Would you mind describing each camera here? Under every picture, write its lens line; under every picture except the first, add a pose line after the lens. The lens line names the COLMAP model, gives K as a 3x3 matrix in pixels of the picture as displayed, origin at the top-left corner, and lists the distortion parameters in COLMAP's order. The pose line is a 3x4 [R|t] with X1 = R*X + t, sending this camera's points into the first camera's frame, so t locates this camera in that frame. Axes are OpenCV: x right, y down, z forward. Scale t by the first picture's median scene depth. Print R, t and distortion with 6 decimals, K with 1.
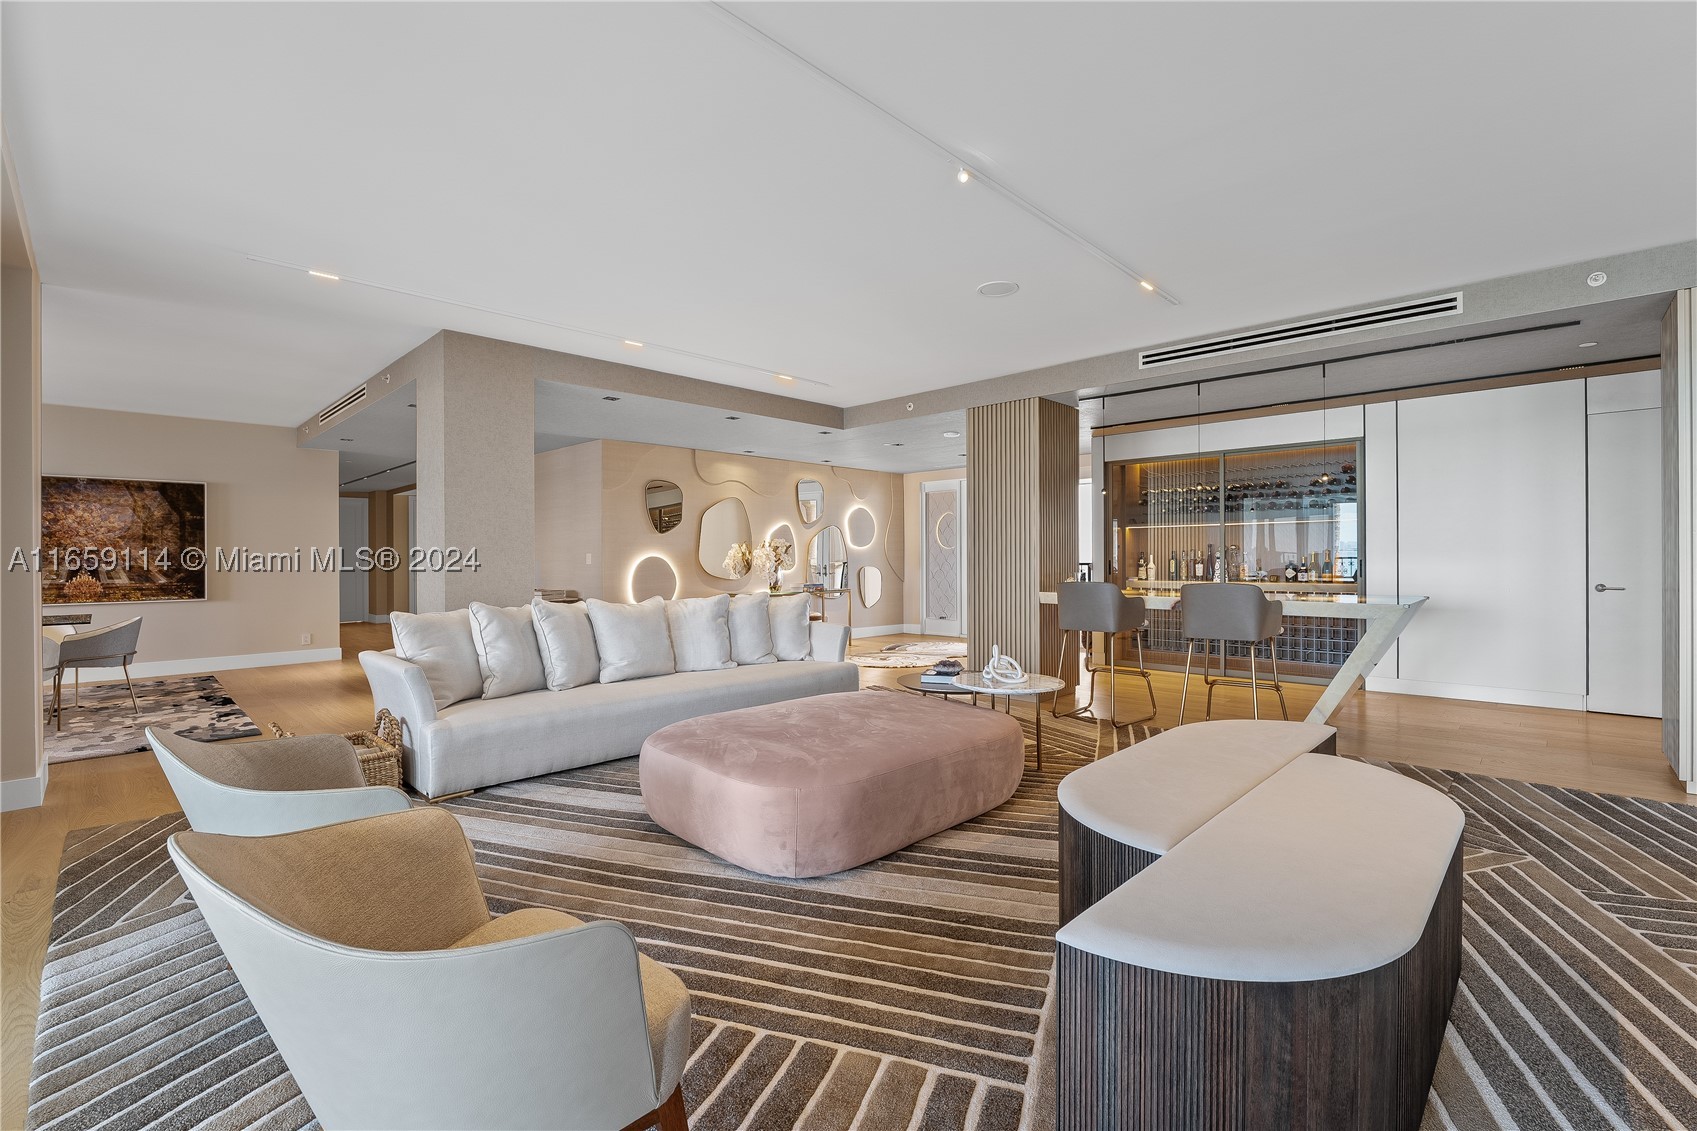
lens RADIAL K [[743.5, 0, 848.5], [0, 743.5, 565.5], [0, 0, 1]] dist [-0.002781, -0.000239]
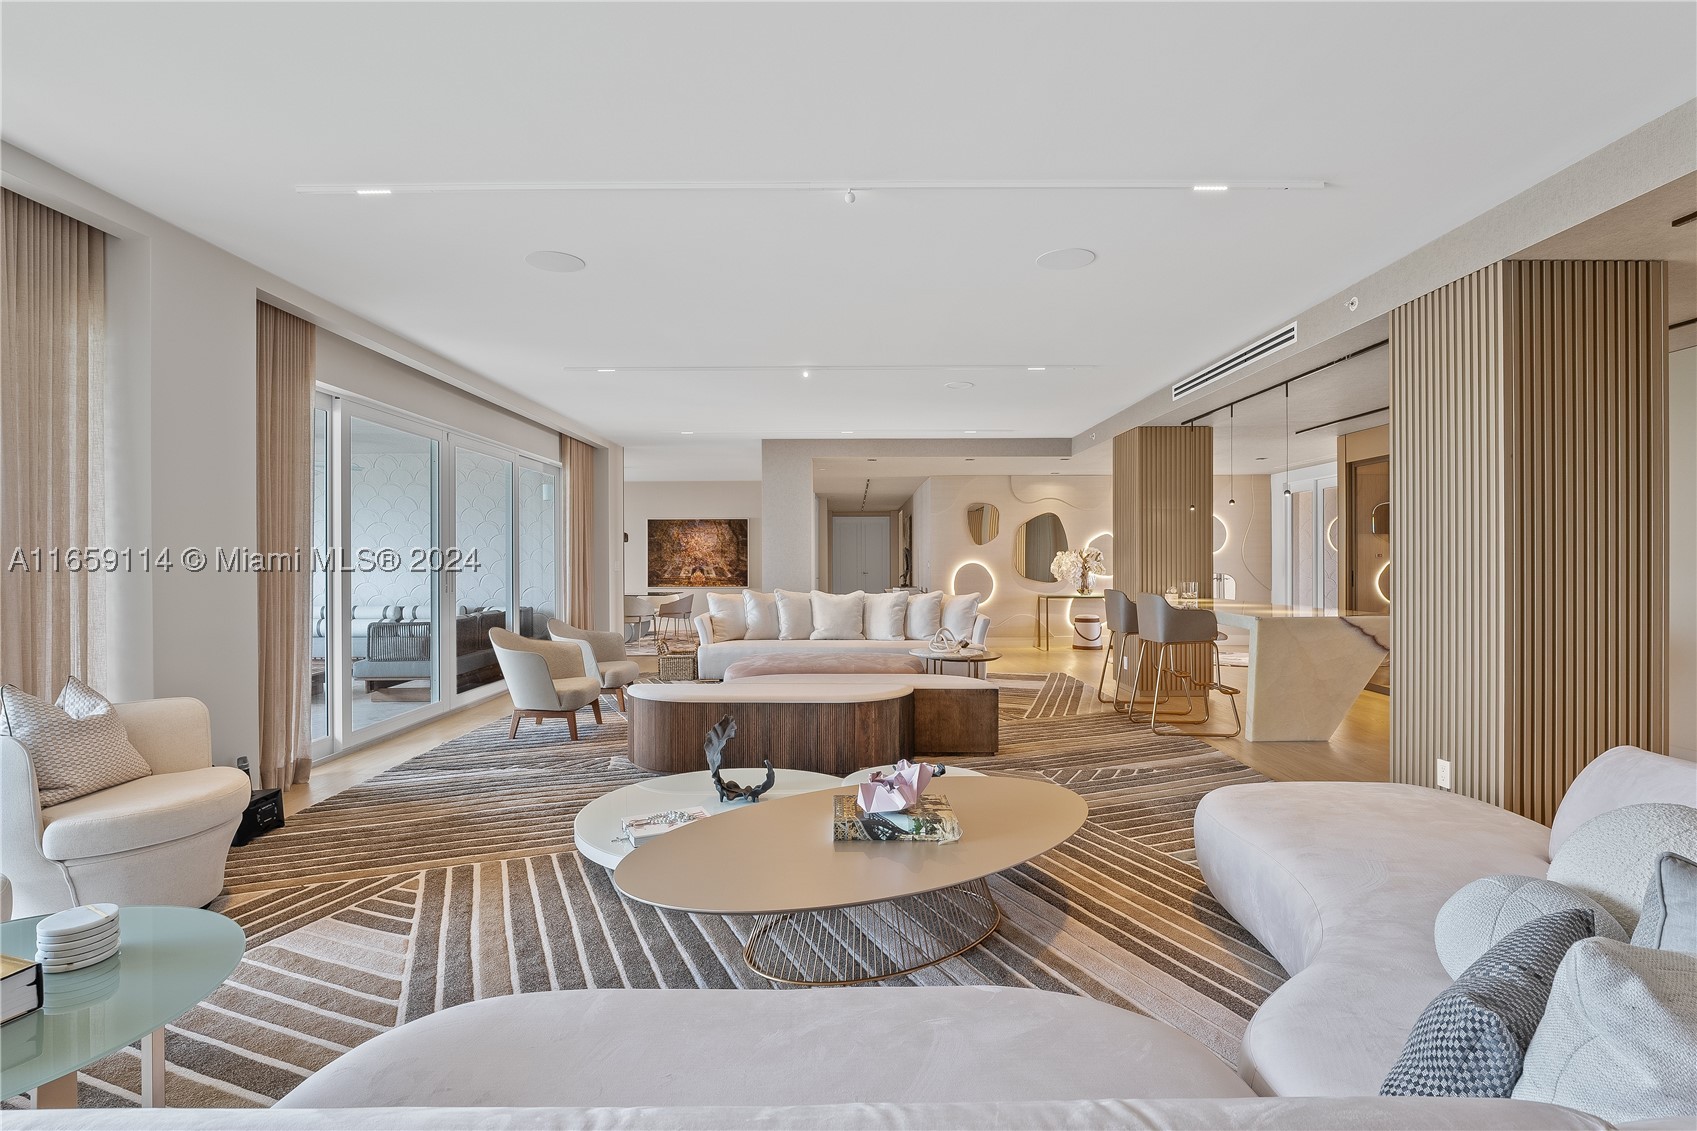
lens RADIAL K [[818.0, 0, 848.5], [0, 818.0, 565.5], [0, 0, 1]] dist [-0.001226, -0.000211]
pose [[0.695757, 0.007860, -0.718234, 0.634236], [-0.008512, 0.999960, 0.002698, -0.010194], [0.718227, 0.004237, 0.695796, -0.137923]]
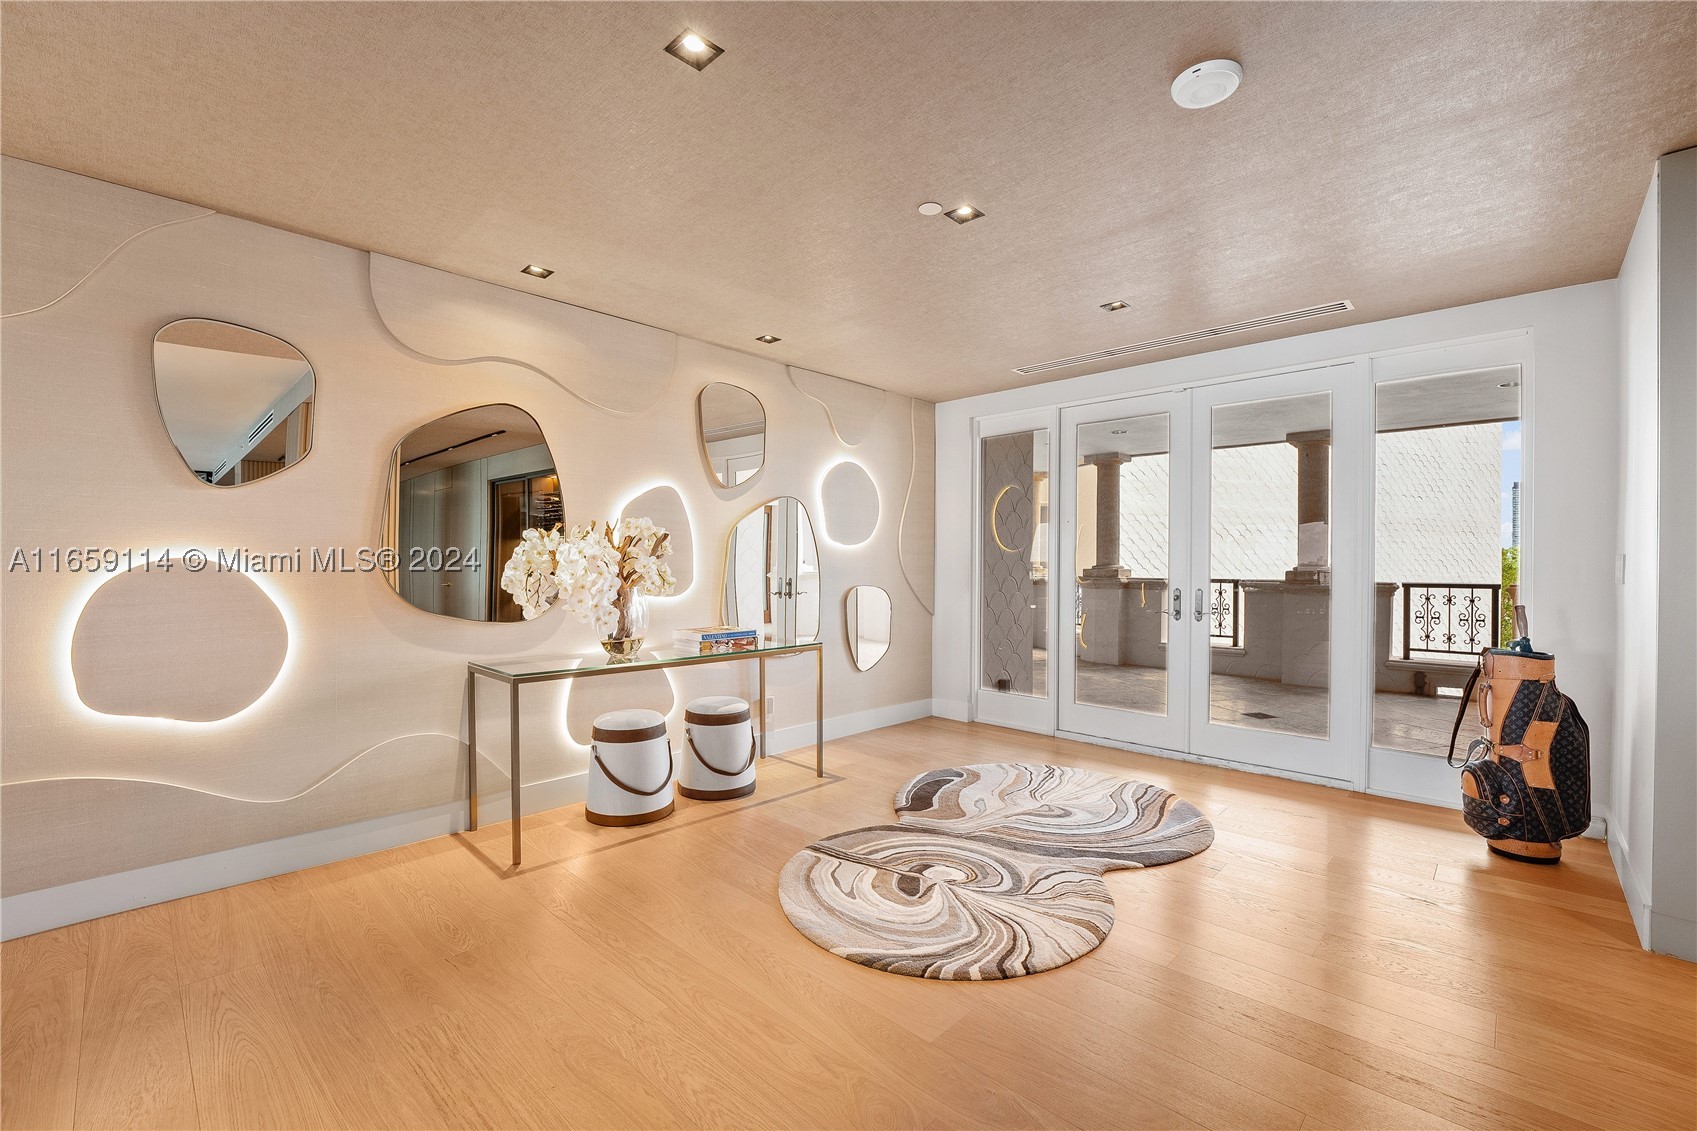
lens RADIAL K [[720.8, 0, 848.5], [0, 720.8, 565.5], [0, 0, 1]] dist [-0.000206, 0.000027]
pose [[0.999914, 0.010107, 0.008324, 0.017034], [-0.010001, 0.999870, -0.012675, -0.008345], [-0.008451, 0.012590, 0.999885, 0.735179]]
